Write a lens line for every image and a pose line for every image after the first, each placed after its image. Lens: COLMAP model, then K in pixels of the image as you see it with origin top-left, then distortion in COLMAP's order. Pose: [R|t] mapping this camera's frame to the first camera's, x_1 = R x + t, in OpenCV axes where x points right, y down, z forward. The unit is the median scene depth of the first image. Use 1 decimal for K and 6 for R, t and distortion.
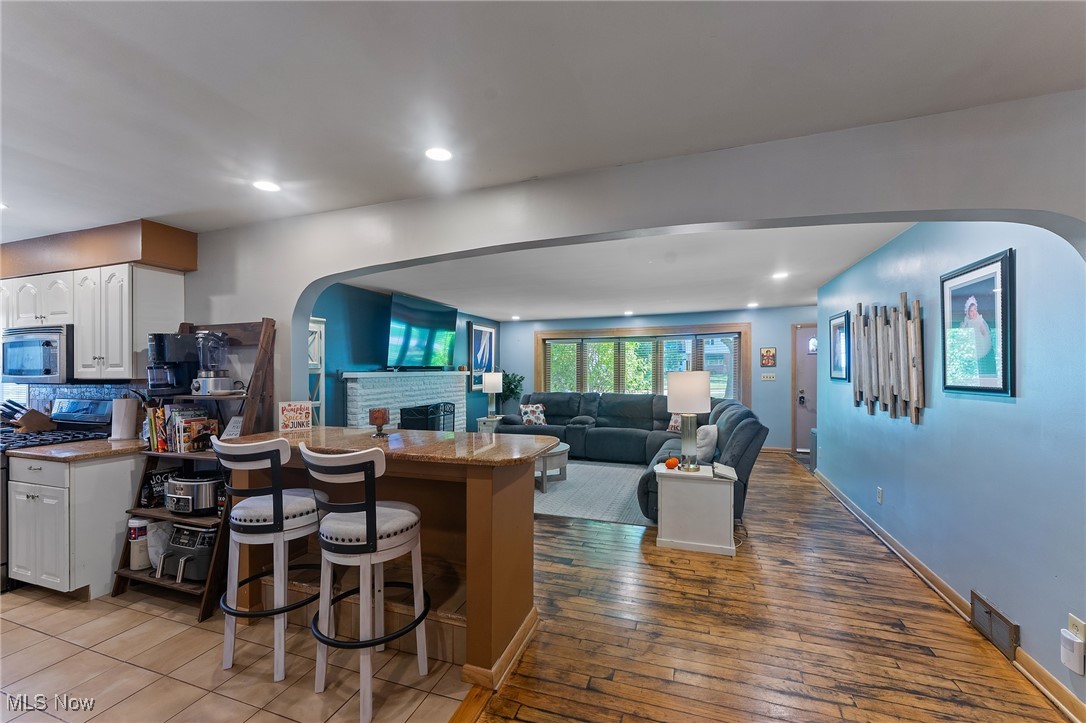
lens RADIAL K [[434.1, 0, 547.8], [0, 434.1, 369.2], [0, 0, 1]] dist [0.000473, 0.000064]
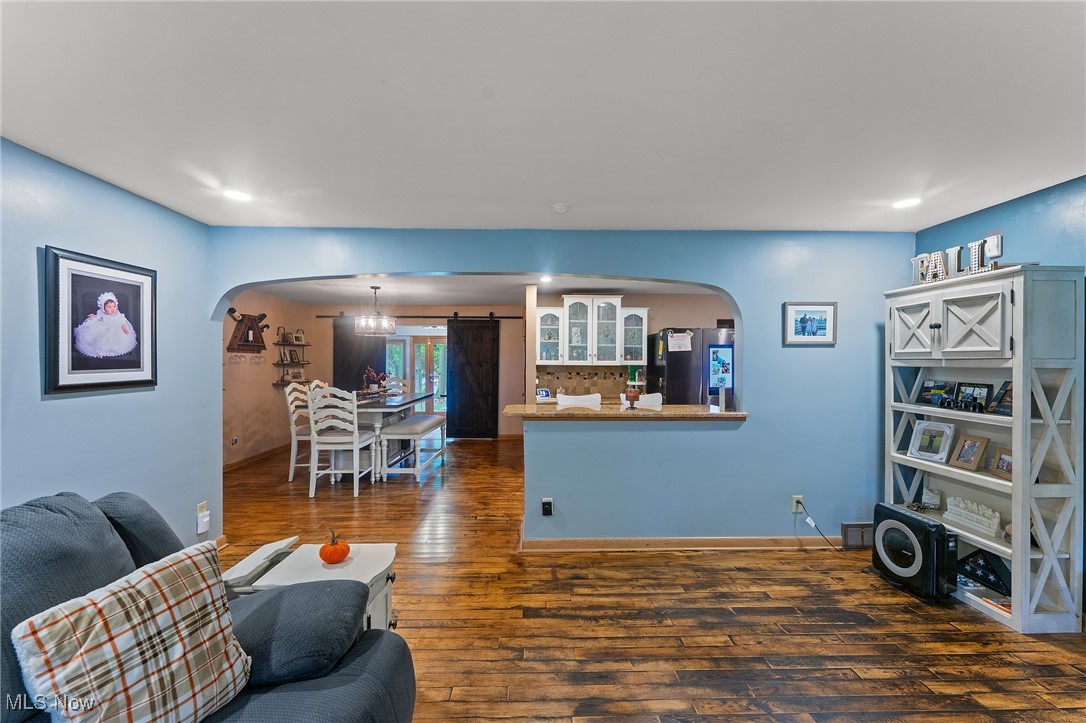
lens RADIAL K [[431.8, 0, 541.3], [0, 431.8, 365.7], [0, 0, 1]] dist [-0.000460, -0.000167]
pose [[-0.937508, 0.007837, -0.347876, 0.278611], [0.004541, 0.999937, 0.010289, -0.001815], [0.347934, 0.008066, -0.937484, 1.668808]]
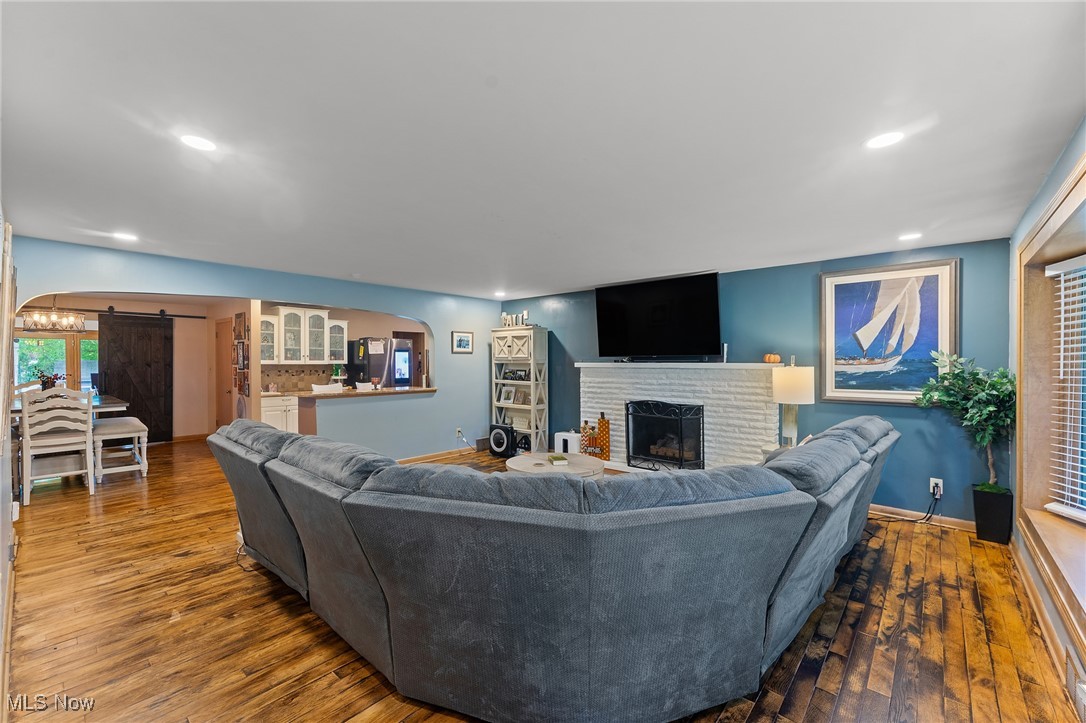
lens RADIAL K [[448.8, 0, 543.0], [0, 448.8, 361.5], [0, 0, 1]] dist [-0.000083, -0.000139]
pose [[-0.373625, 0.007343, -0.927551, 1.151342], [0.003910, 0.999972, 0.006341, -0.007909], [0.927572, -0.001258, -0.373643, 2.076677]]
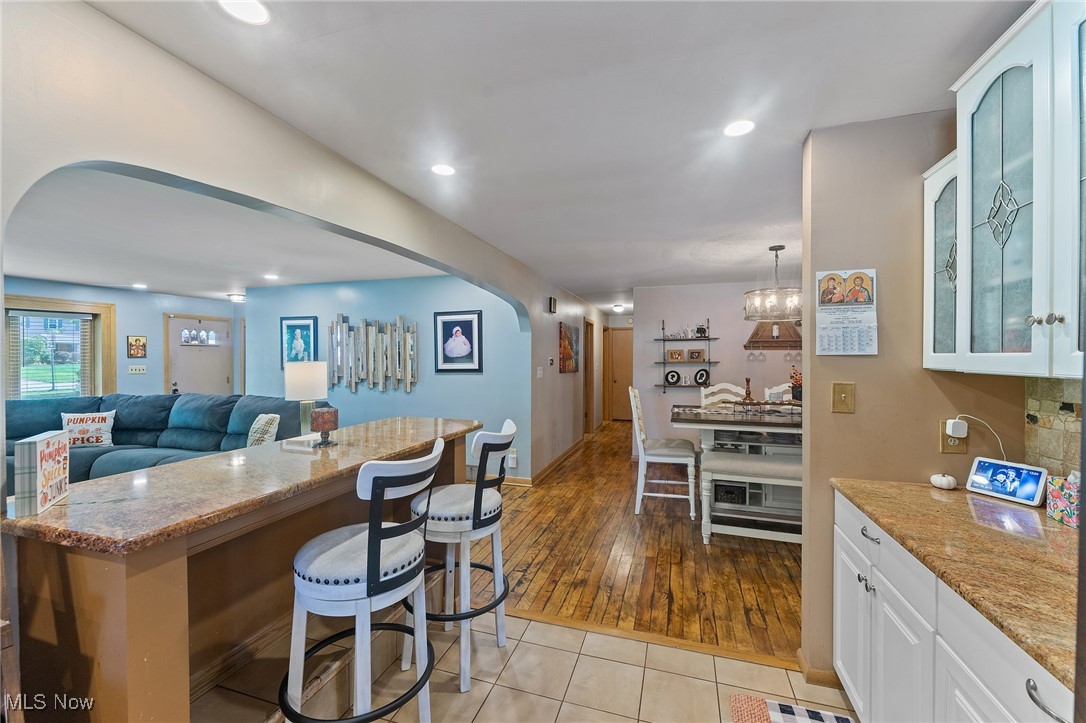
lens RADIAL K [[431.8, 0, 541.3], [0, 431.8, 365.7], [0, 0, 1]] dist [-0.000460, -0.000167]
pose [[-0.021365, -0.008804, 0.999733, -0.844320], [-0.000552, 0.999961, 0.008794, 0.004775], [-0.999772, -0.000364, -0.021369, 0.461069]]
